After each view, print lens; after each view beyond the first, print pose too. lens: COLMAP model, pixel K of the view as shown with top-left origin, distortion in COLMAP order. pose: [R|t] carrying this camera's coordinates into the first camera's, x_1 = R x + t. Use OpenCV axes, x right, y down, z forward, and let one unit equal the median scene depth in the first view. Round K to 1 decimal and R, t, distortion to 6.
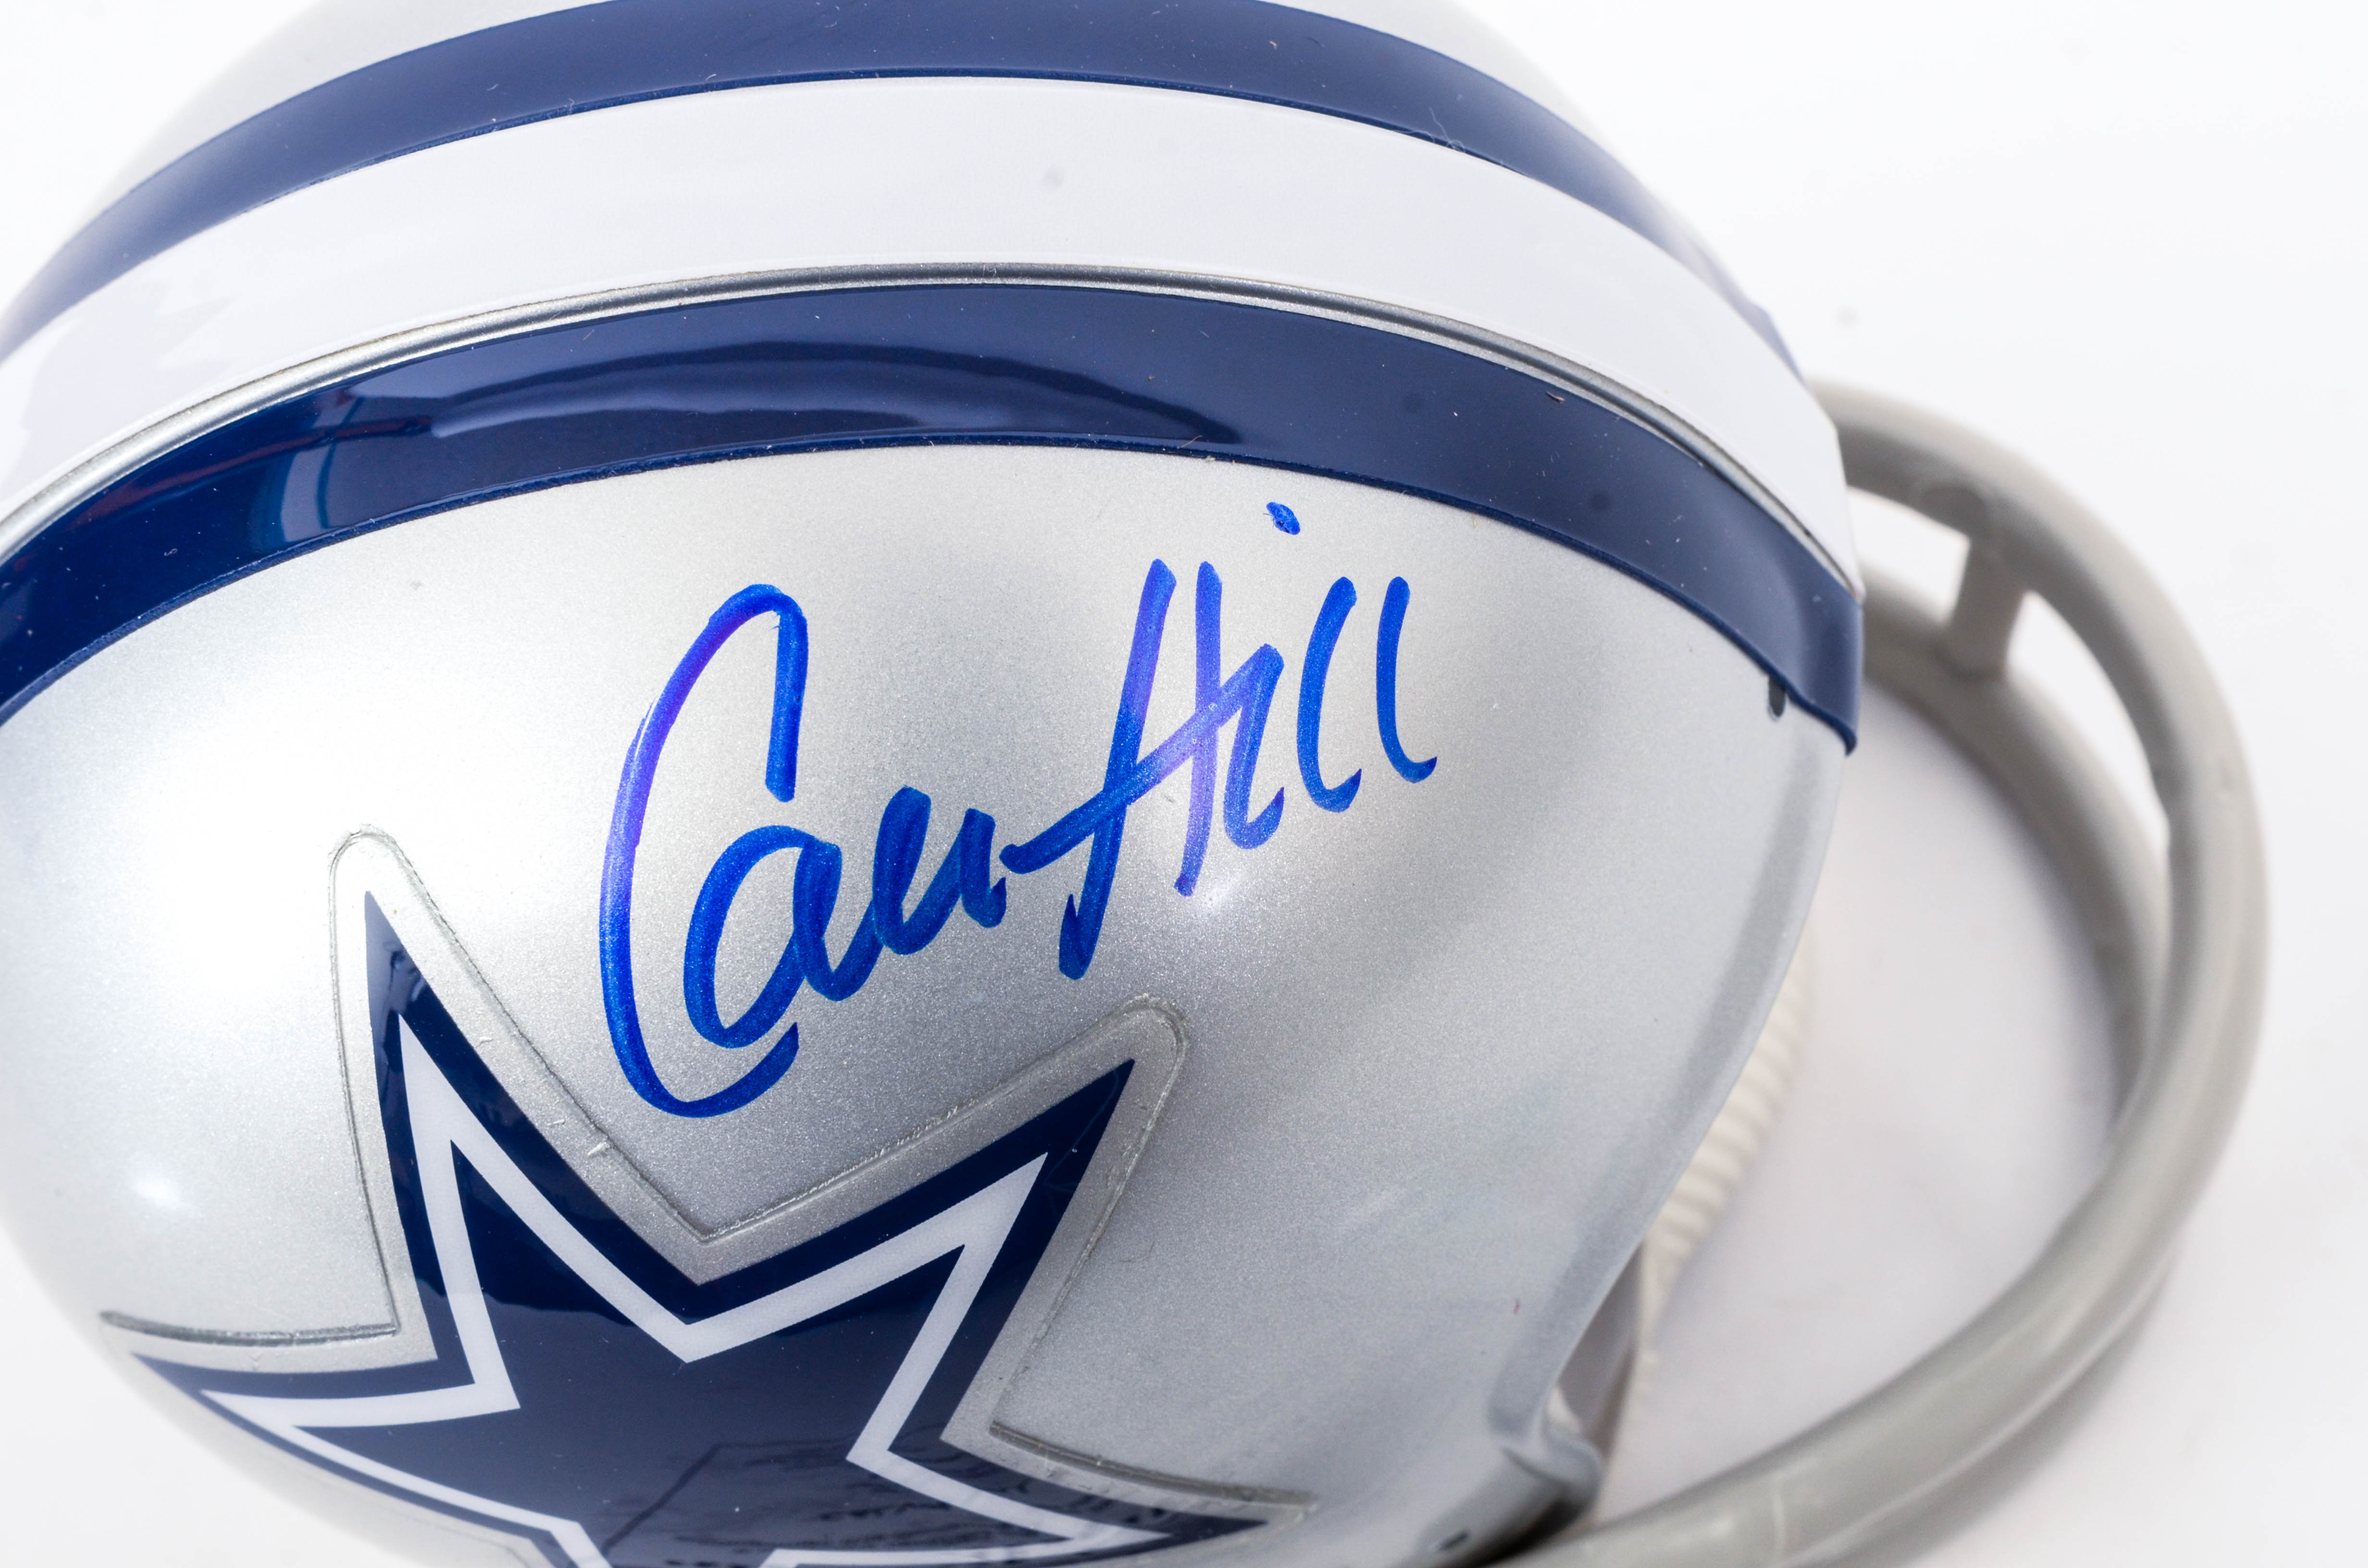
lens RADIAL K [[3514.8, 0, 1173.1], [0, 3514.8, 777.6], [0, 0, 1]] dist [0.115371, 0.000000]
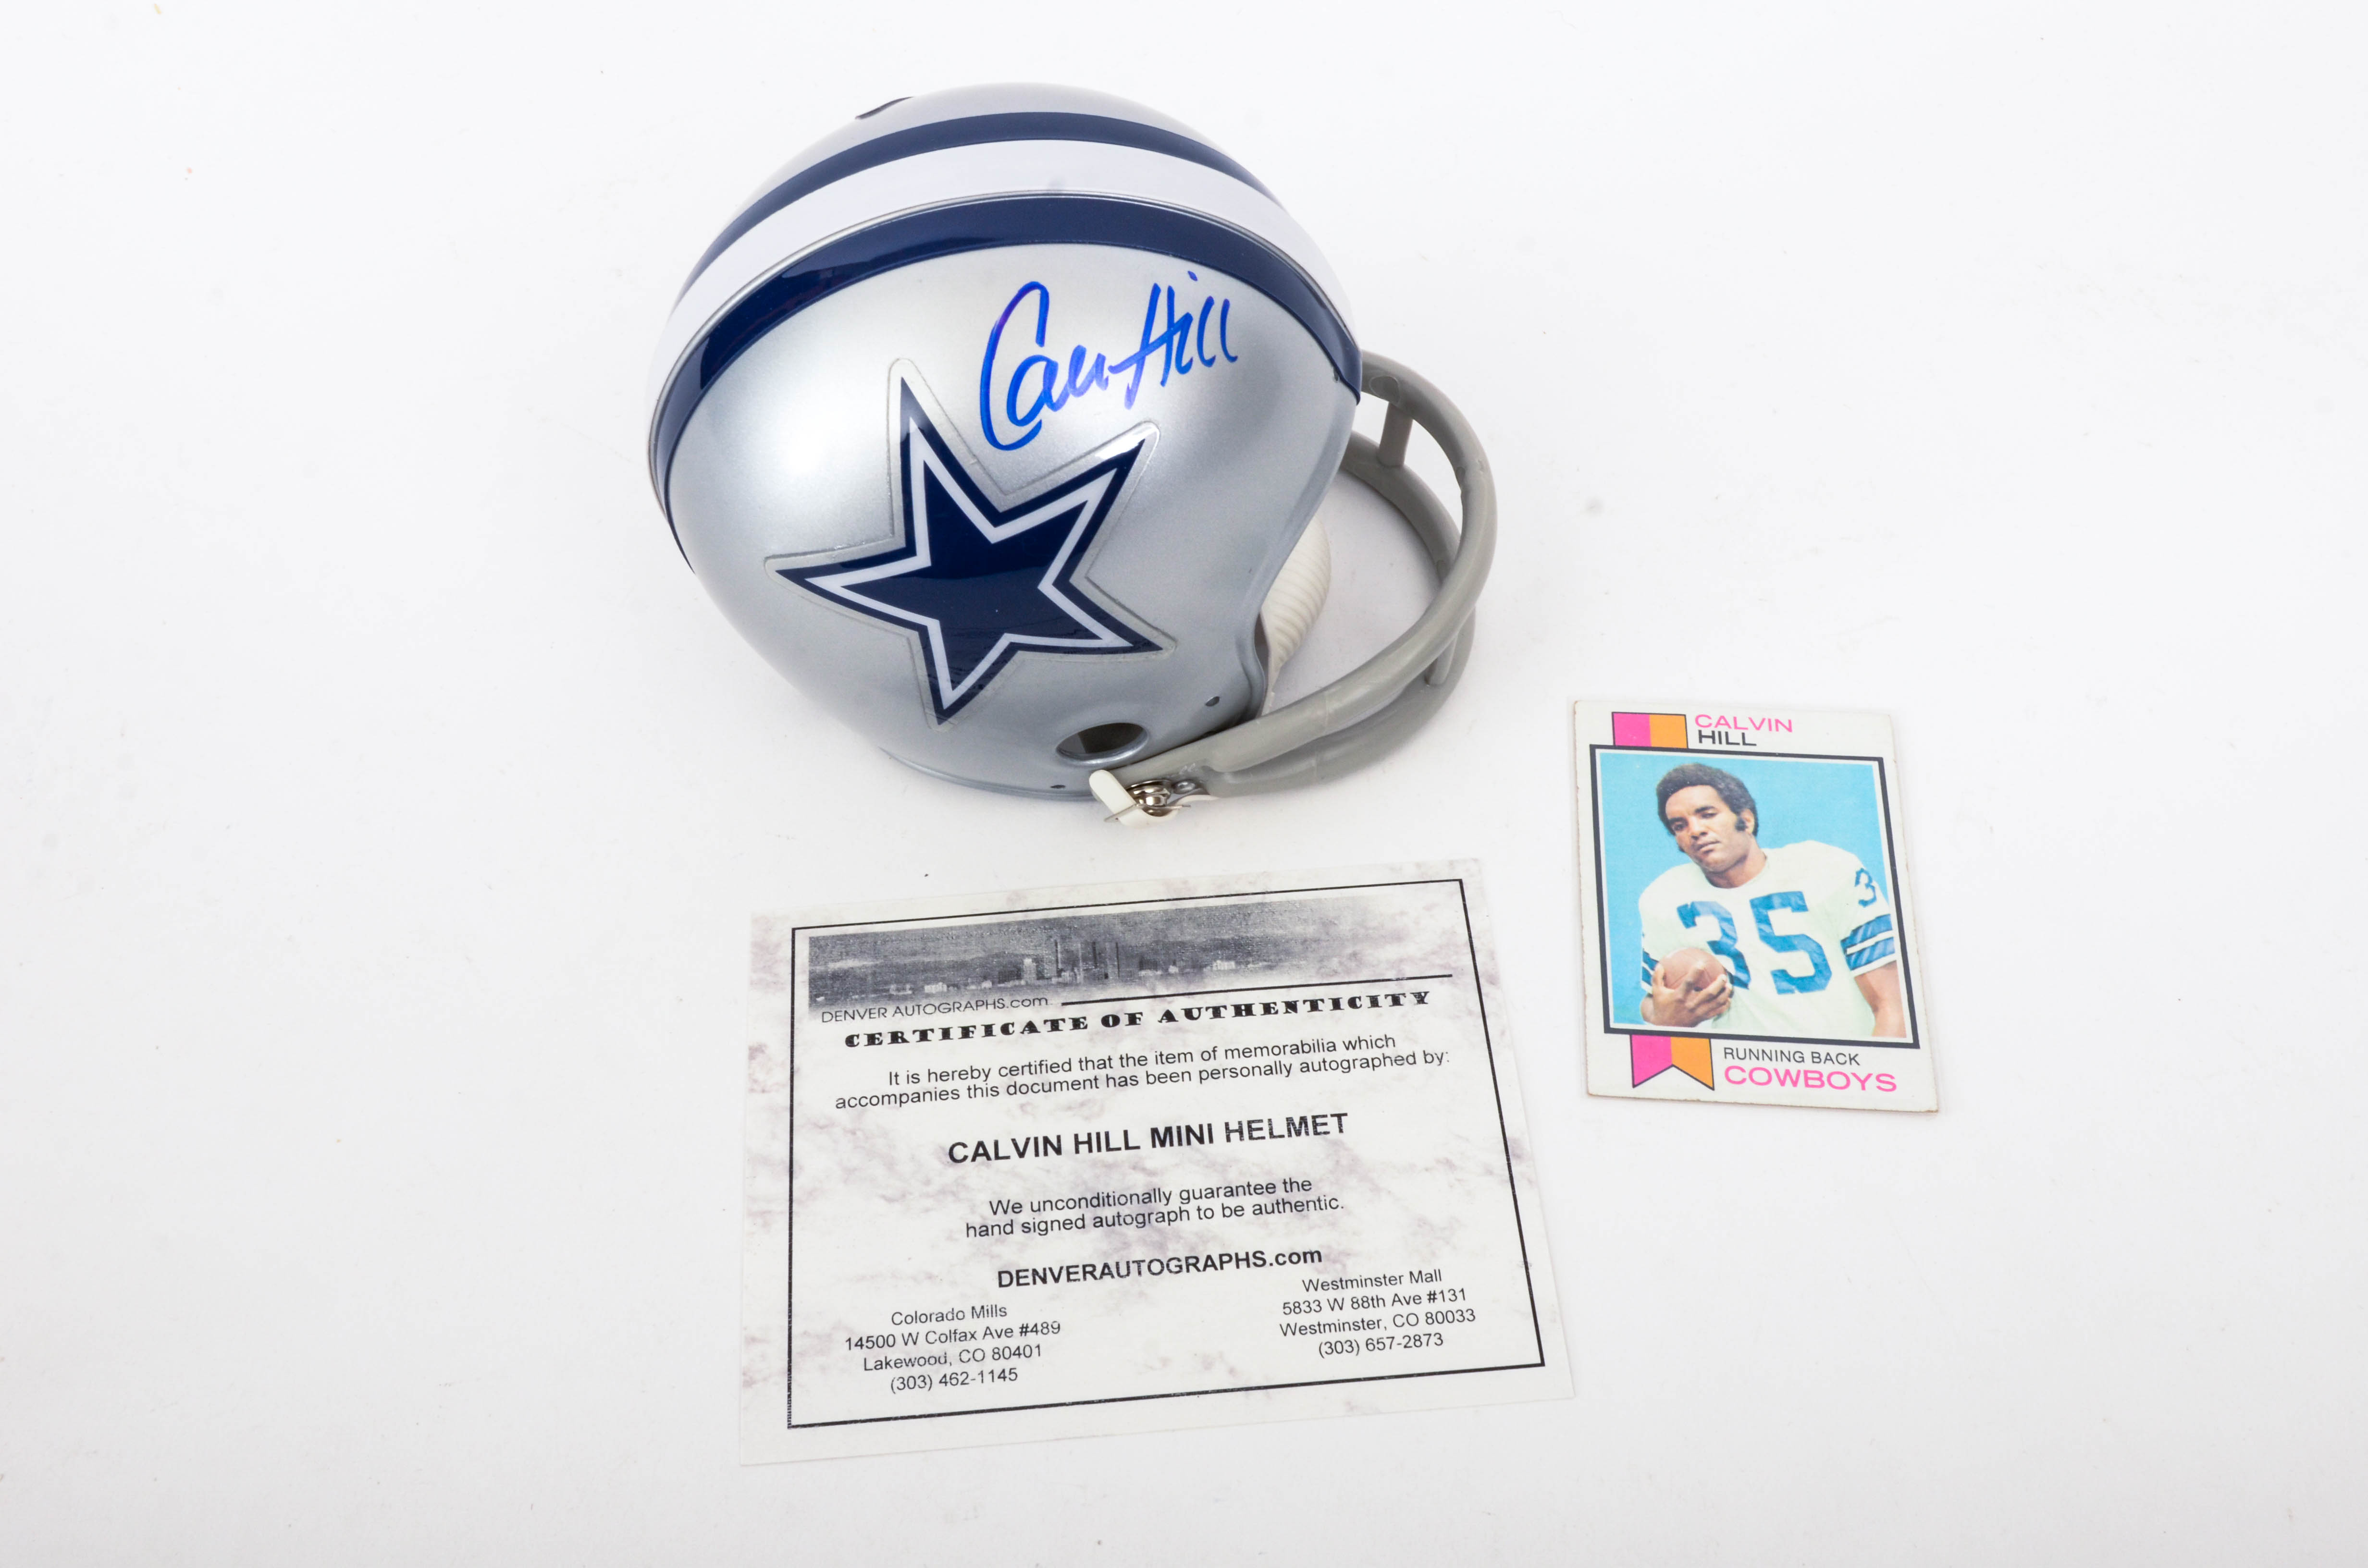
lens RADIAL K [[2435.8, 0, 1194.2], [0, 2435.8, 789.4], [0, 0, 1]] dist [-0.018557, 0.000000]
pose [[0.987126, 0.023460, 0.158216, -0.306988], [-0.010903, 0.996754, -0.079772, 0.569229], [-0.159574, 0.077020, 0.984177, -1.139536]]
